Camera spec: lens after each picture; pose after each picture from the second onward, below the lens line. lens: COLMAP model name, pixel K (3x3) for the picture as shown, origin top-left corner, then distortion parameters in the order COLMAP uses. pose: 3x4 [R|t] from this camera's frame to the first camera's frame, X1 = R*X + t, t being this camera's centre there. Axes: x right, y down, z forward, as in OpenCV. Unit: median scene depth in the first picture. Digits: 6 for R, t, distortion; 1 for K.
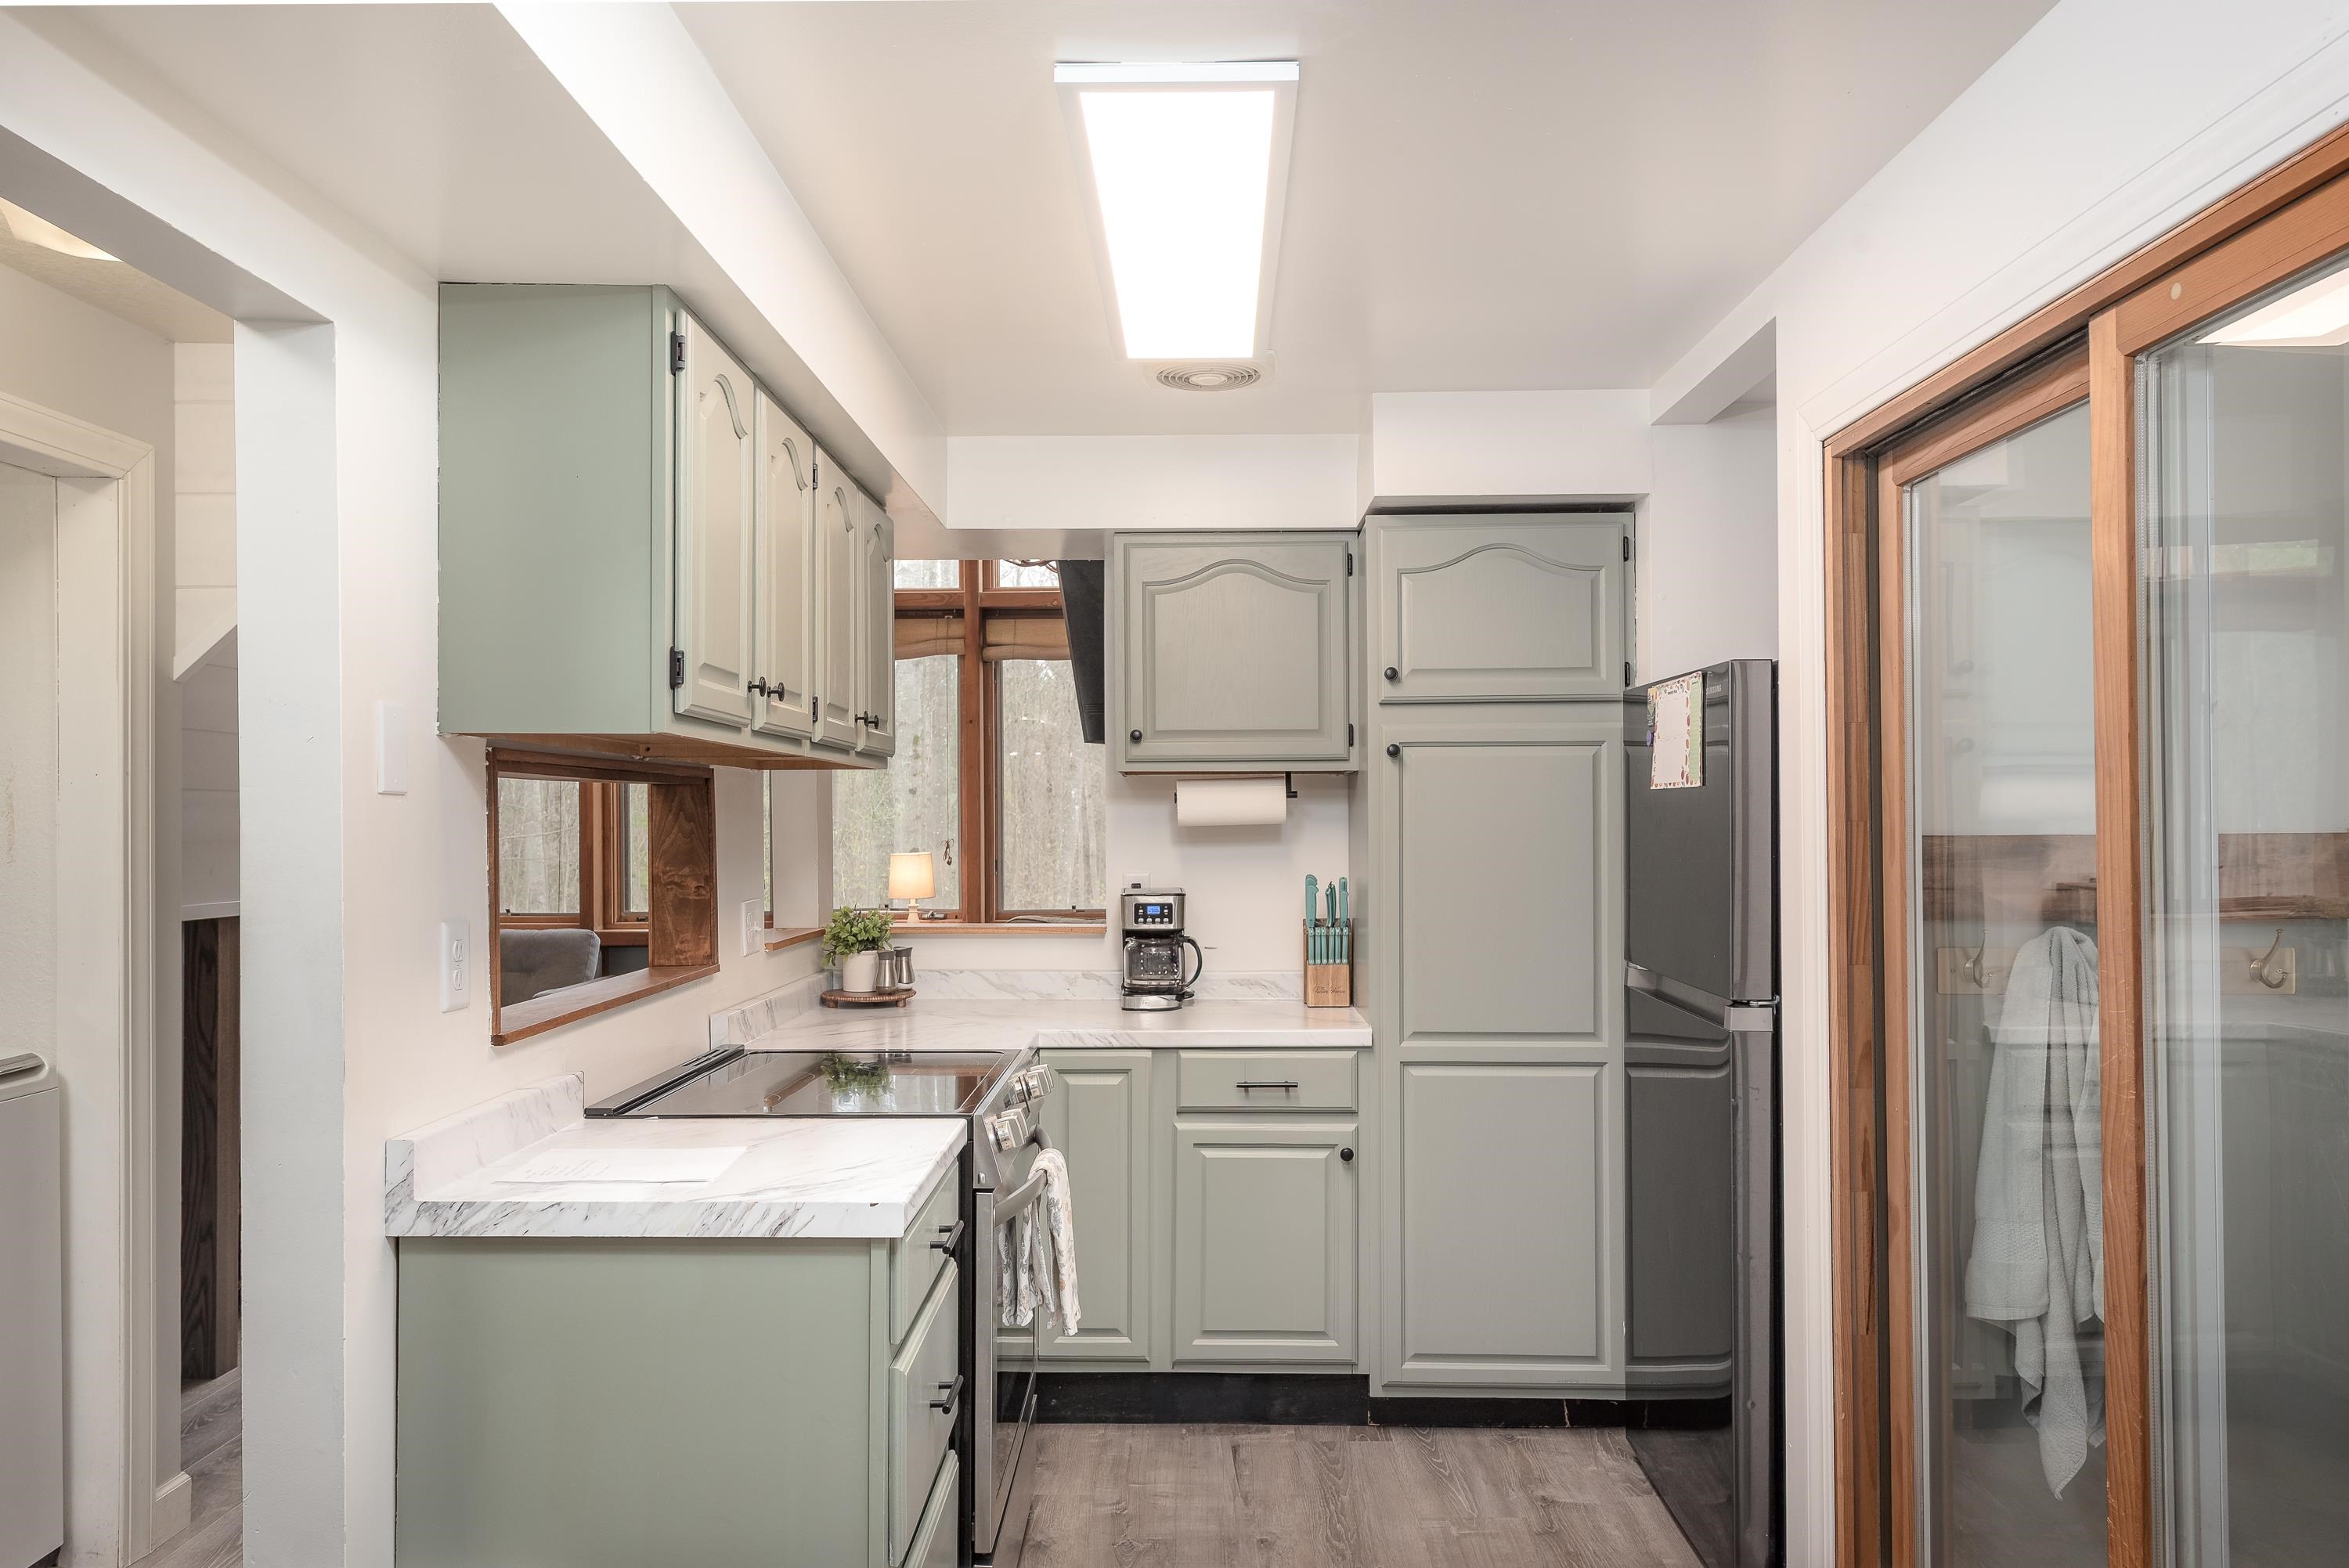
lens RADIAL K [[1575.0, 0, 1145.2], [0, 1575.0, 815.9], [0, 0, 1]] dist [0.009986, 0.002382]
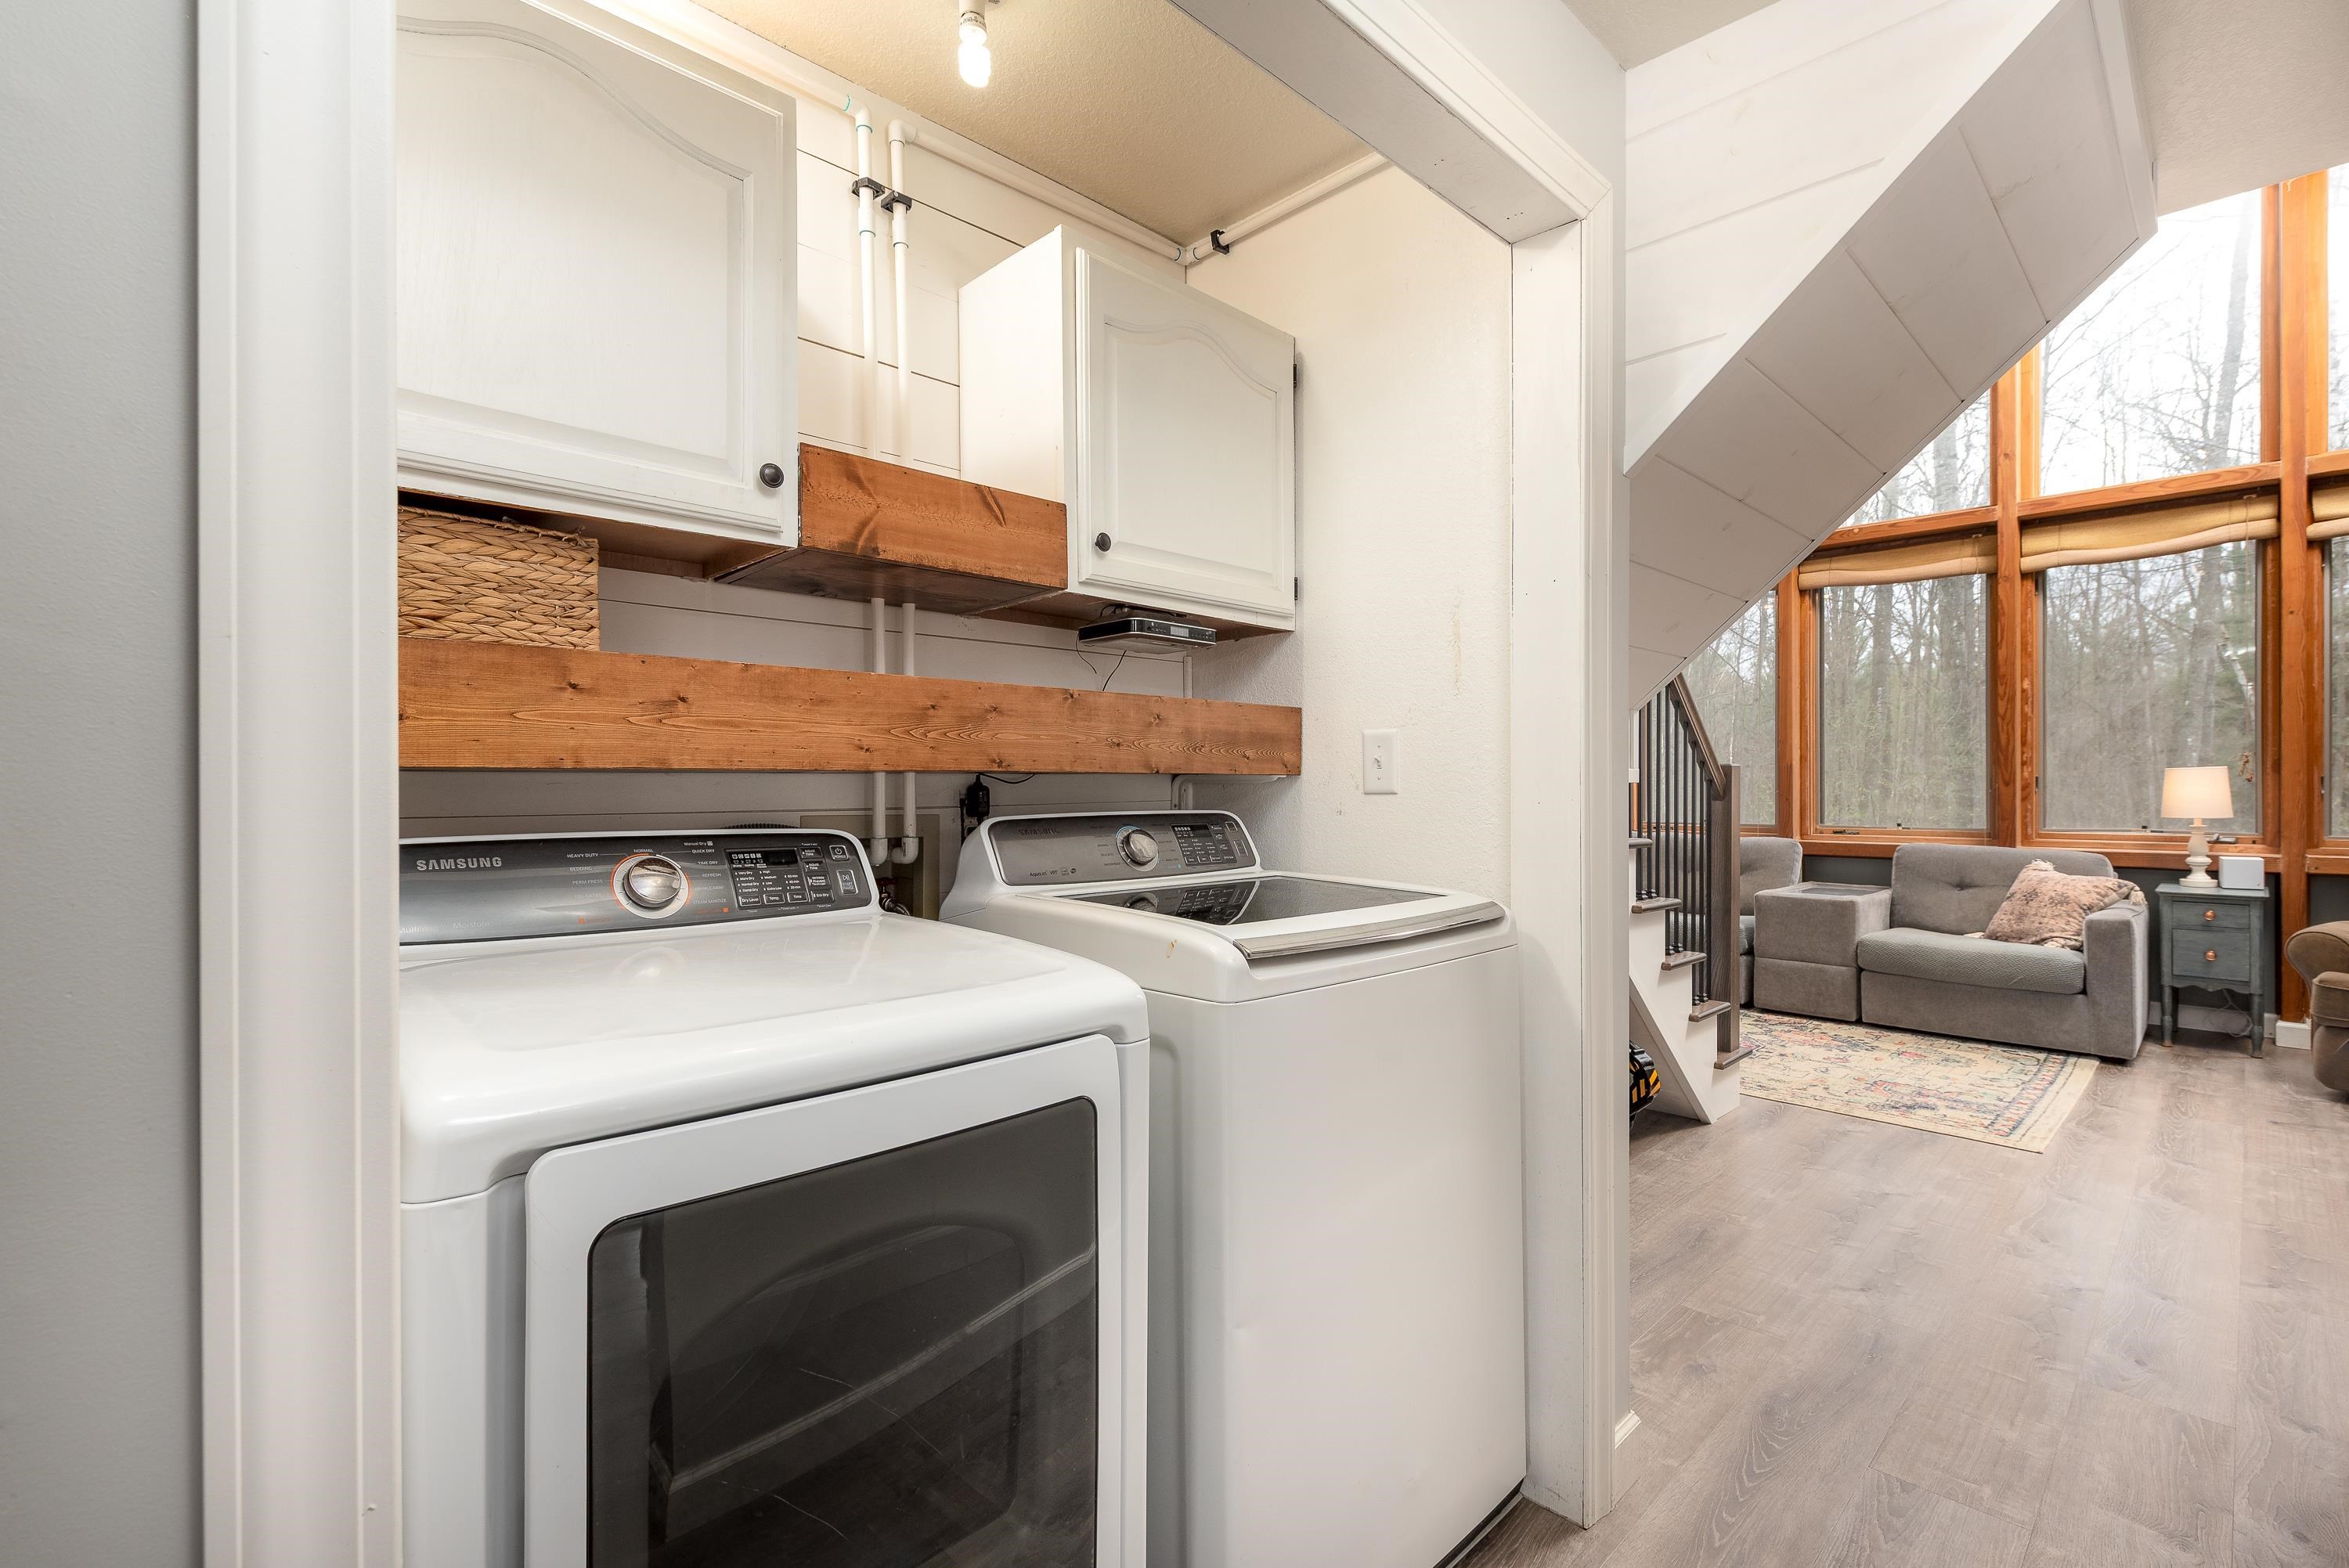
lens RADIAL K [[1051.4, 0, 1182.0], [0, 1051.4, 785.7], [0, 0, 1]] dist [0.000987, -0.000197]
pose [[0.727071, 0.003495, -0.686554, -0.362820], [0.000897, 0.999981, 0.006041, 0.069222], [0.686562, -0.005008, 0.727054, 0.390389]]
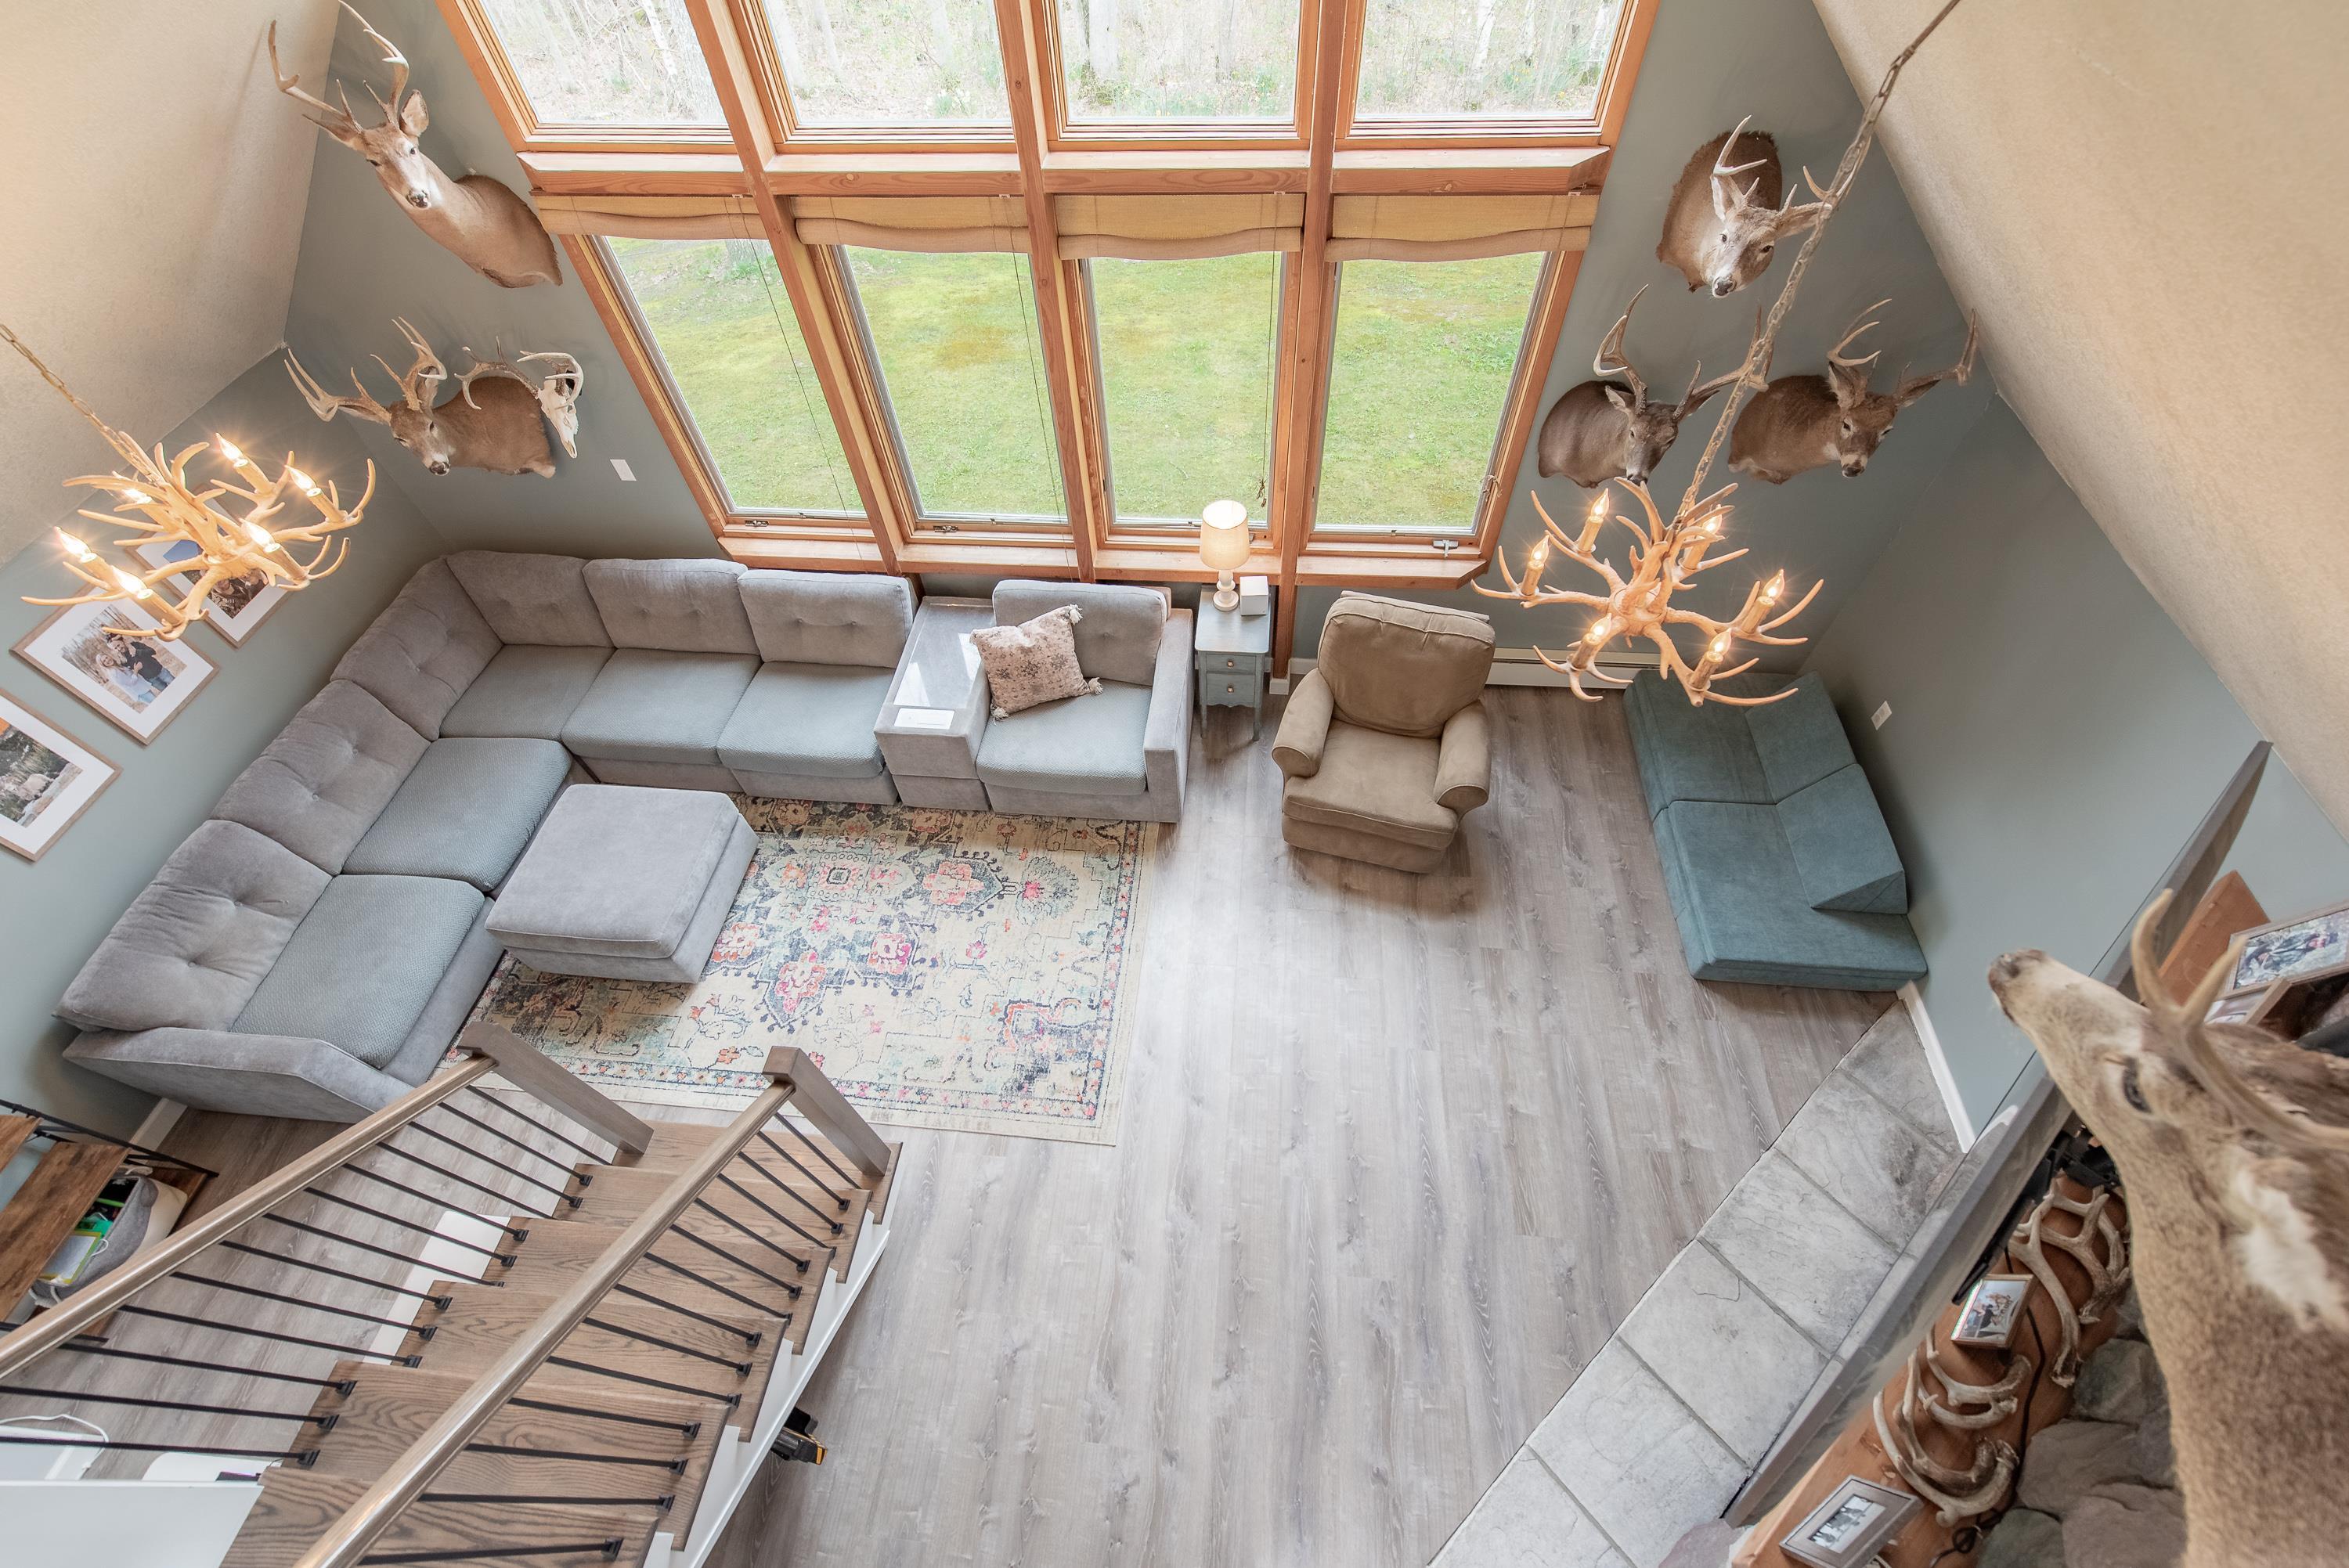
lens RADIAL K [[913.5, 0, 1162.2], [0, 913.5, 789.5], [0, 0, 1]] dist [0.013066, -0.003763]
pose [[0.997356, 0.028627, -0.066787, -0.335870], [0.036143, 0.601923, 0.797736, -0.680906], [0.063037, -0.798041, 0.599297, 1.302480]]
